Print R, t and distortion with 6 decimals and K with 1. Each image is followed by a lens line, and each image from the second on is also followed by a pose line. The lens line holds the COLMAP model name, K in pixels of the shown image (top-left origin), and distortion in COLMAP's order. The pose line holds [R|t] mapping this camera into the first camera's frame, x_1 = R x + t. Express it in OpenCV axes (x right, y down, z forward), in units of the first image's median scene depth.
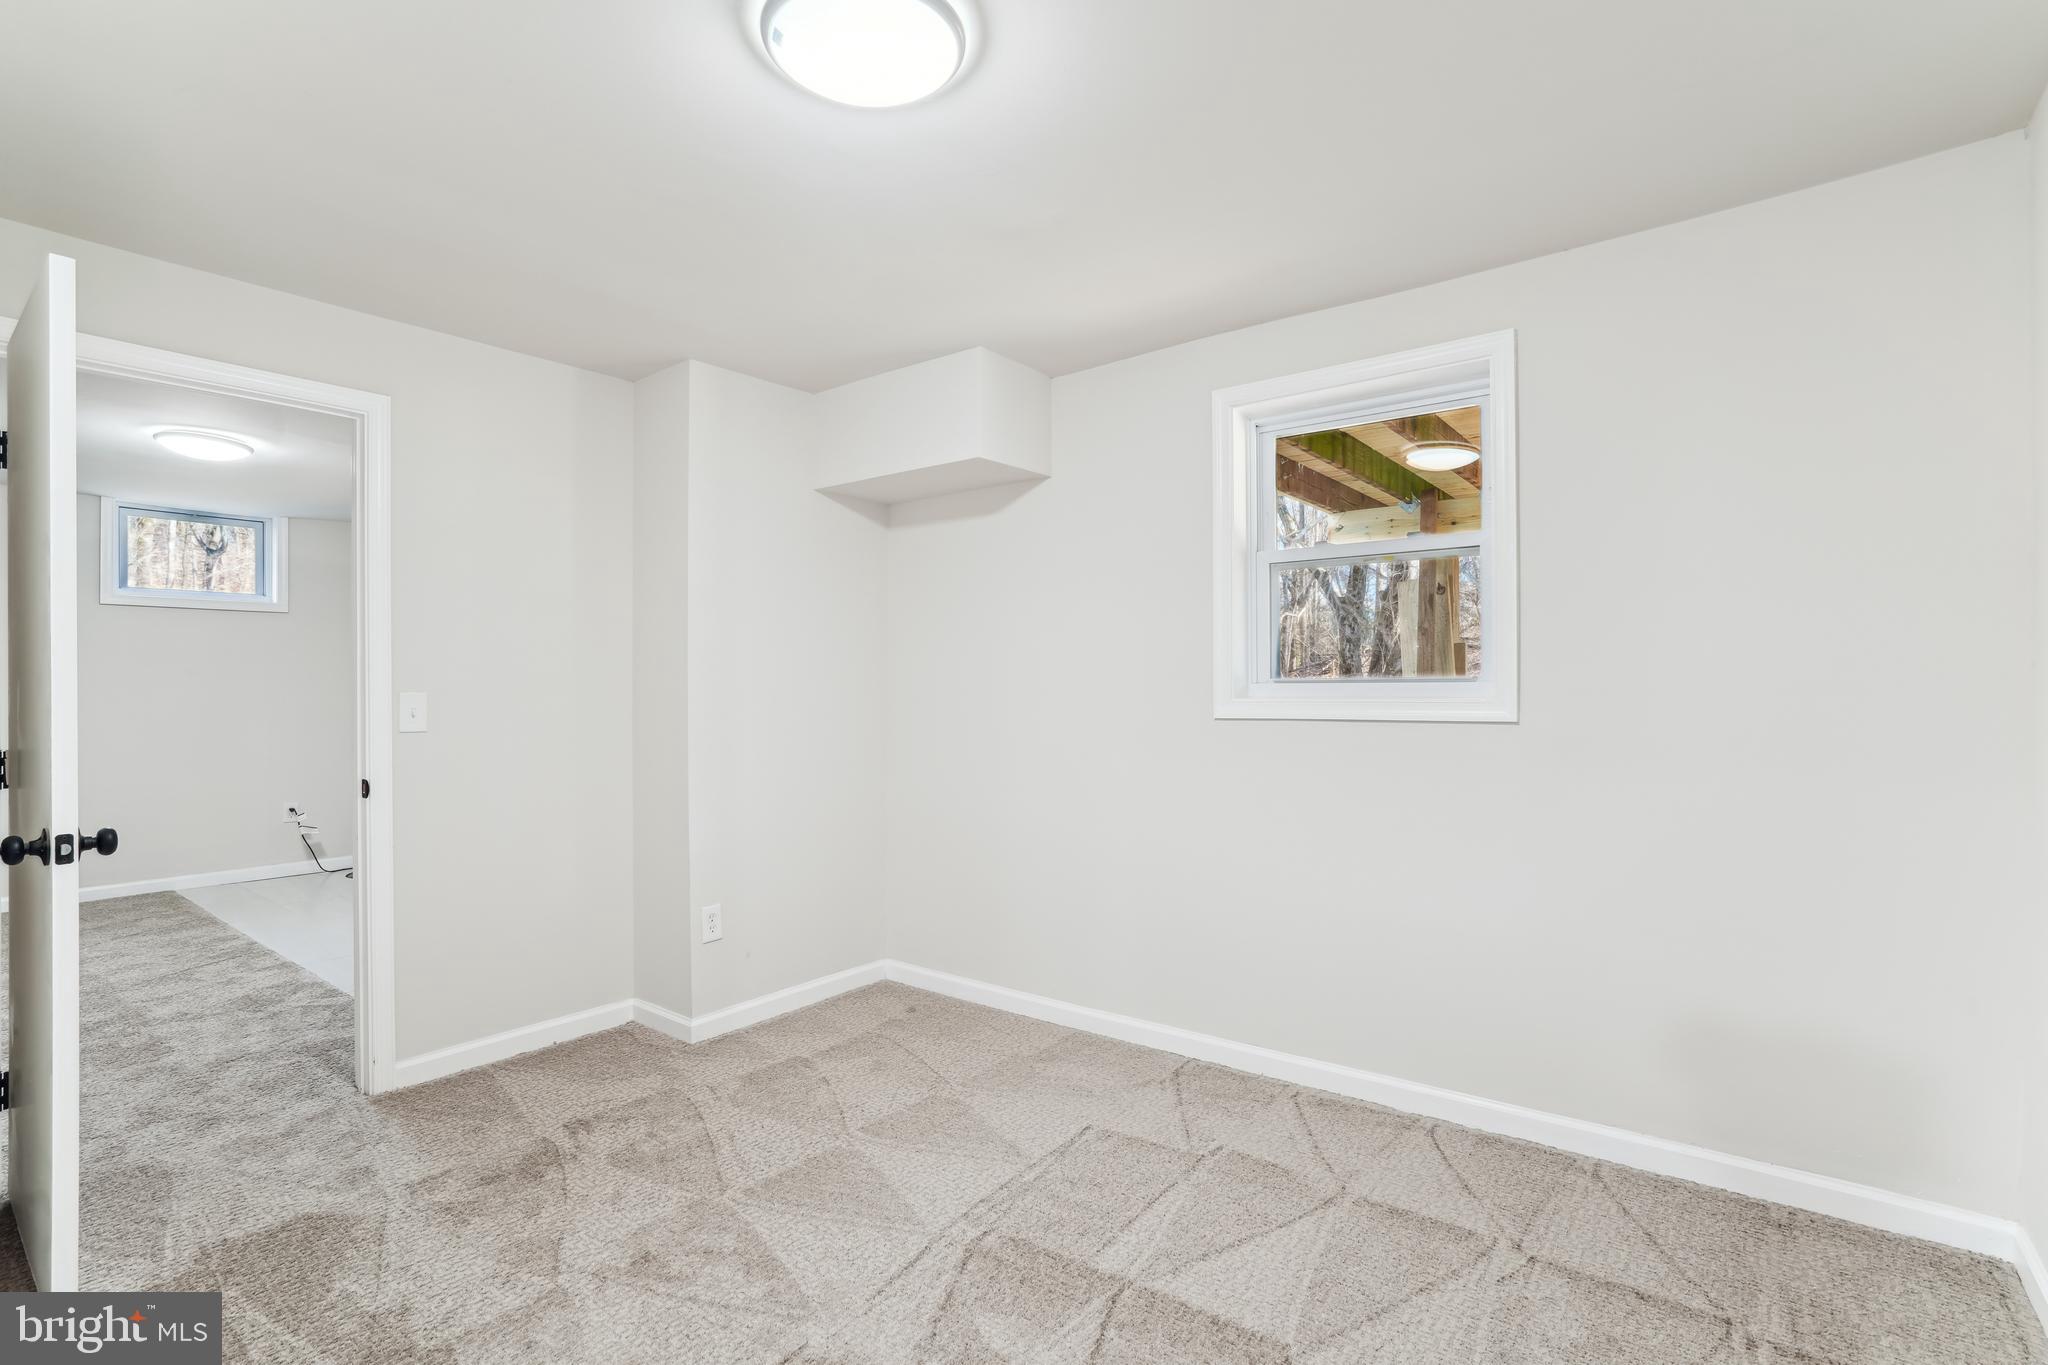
lens RADIAL K [[945.0, 0, 1018.1], [0, 945.0, 686.4], [0, 0, 1]] dist [-0.026686, 0.016051]
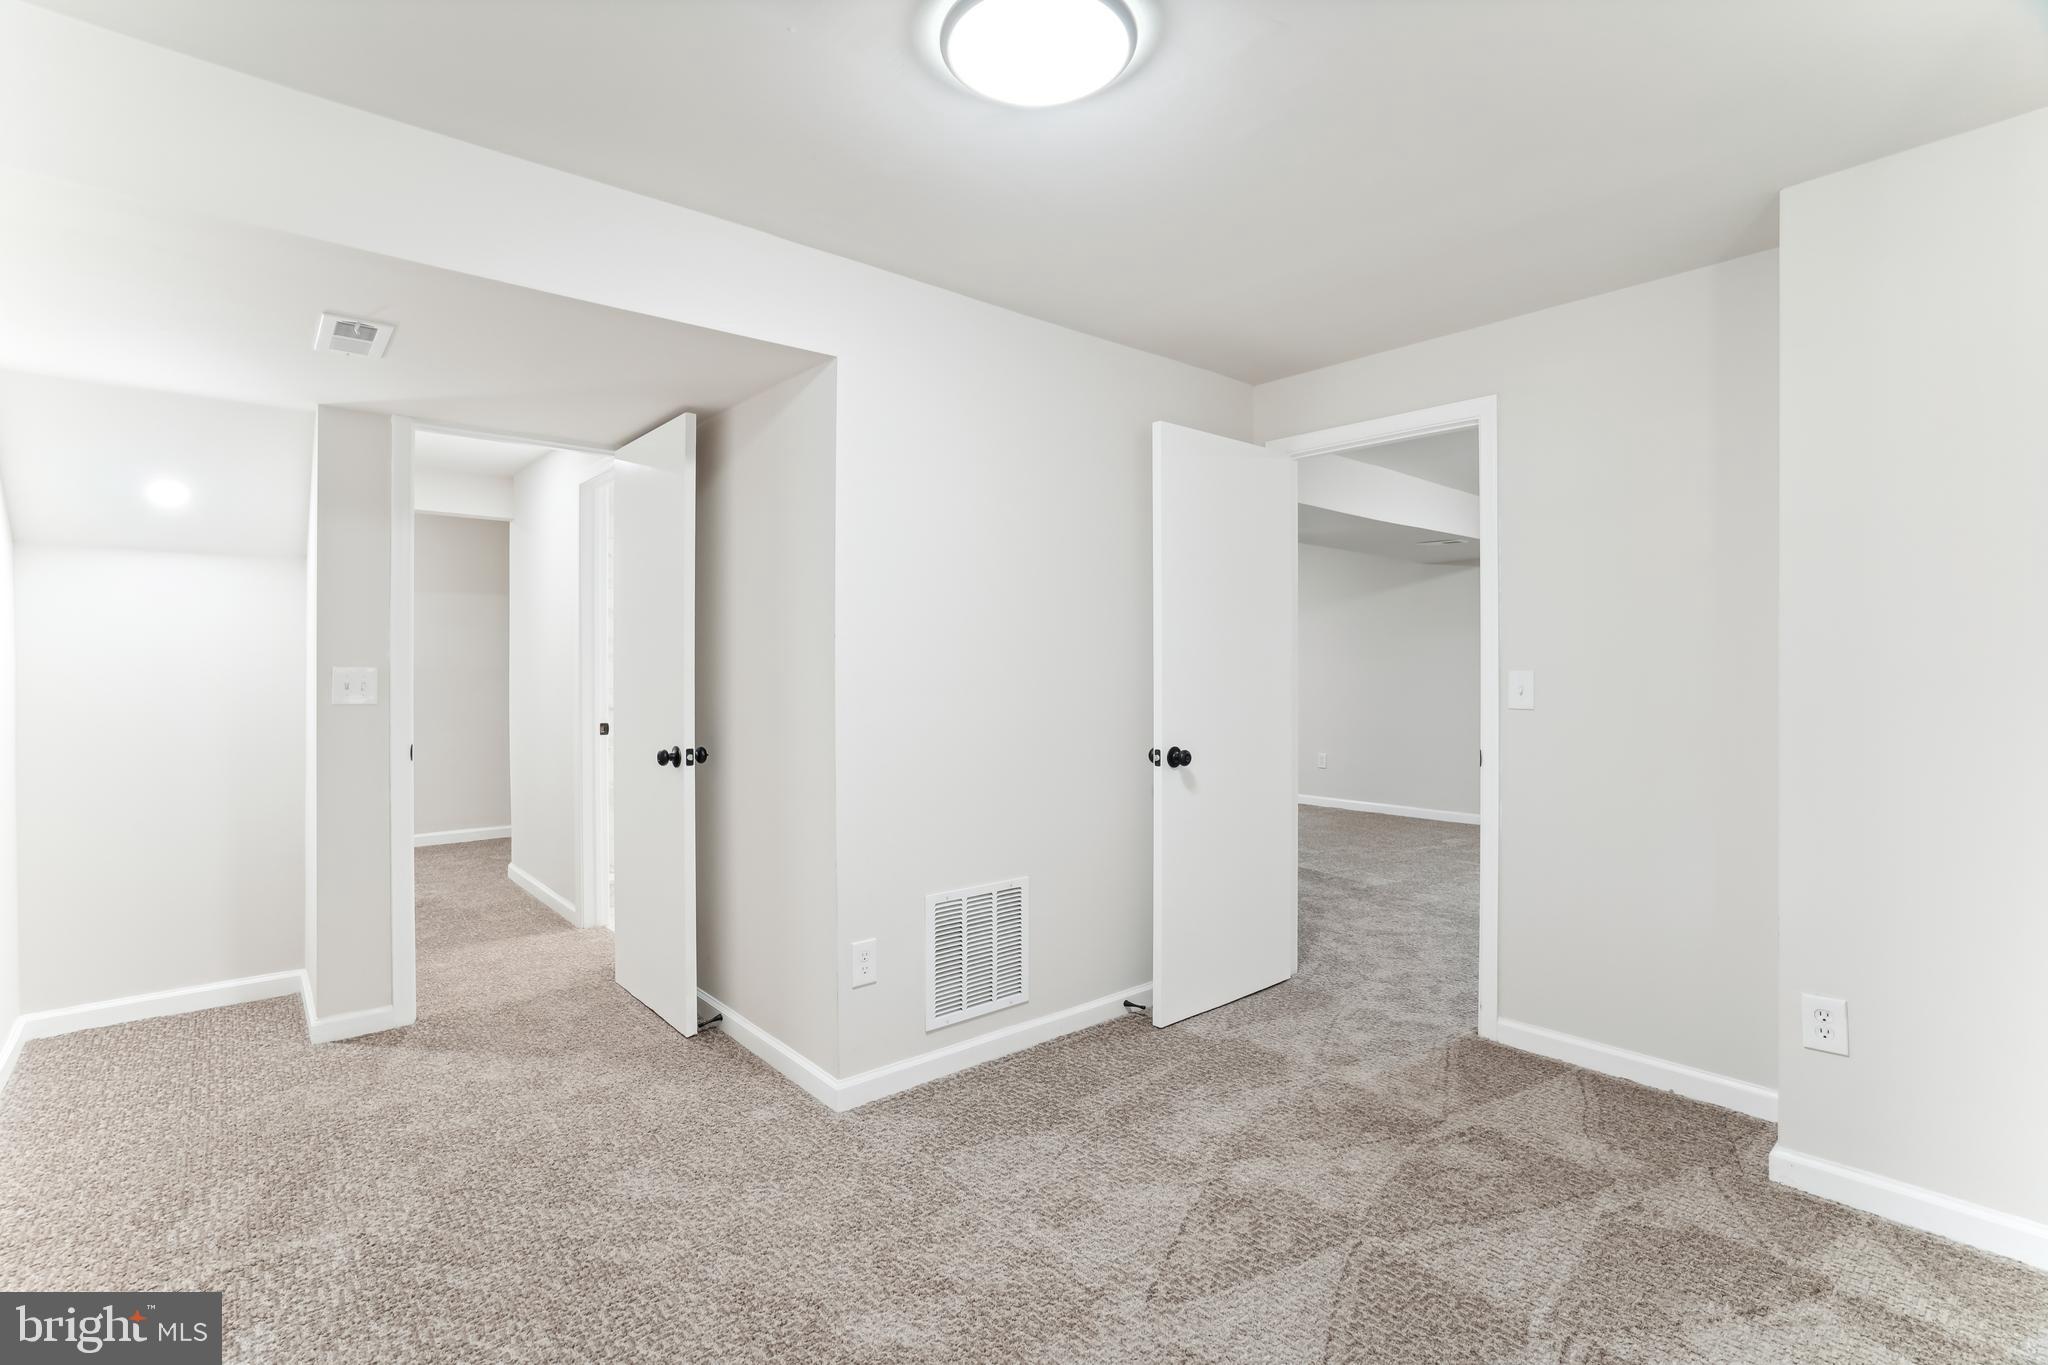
lens RADIAL K [[945.0, 0, 1016.1], [0, 945.0, 673.8], [0, 0, 1]] dist [-0.026686, 0.016051]
pose [[-0.180029, 0.006425, -0.983640, 0.497122], [0.001322, 0.999979, 0.006290, 0.002647], [0.983660, -0.000168, -0.180033, 0.670254]]
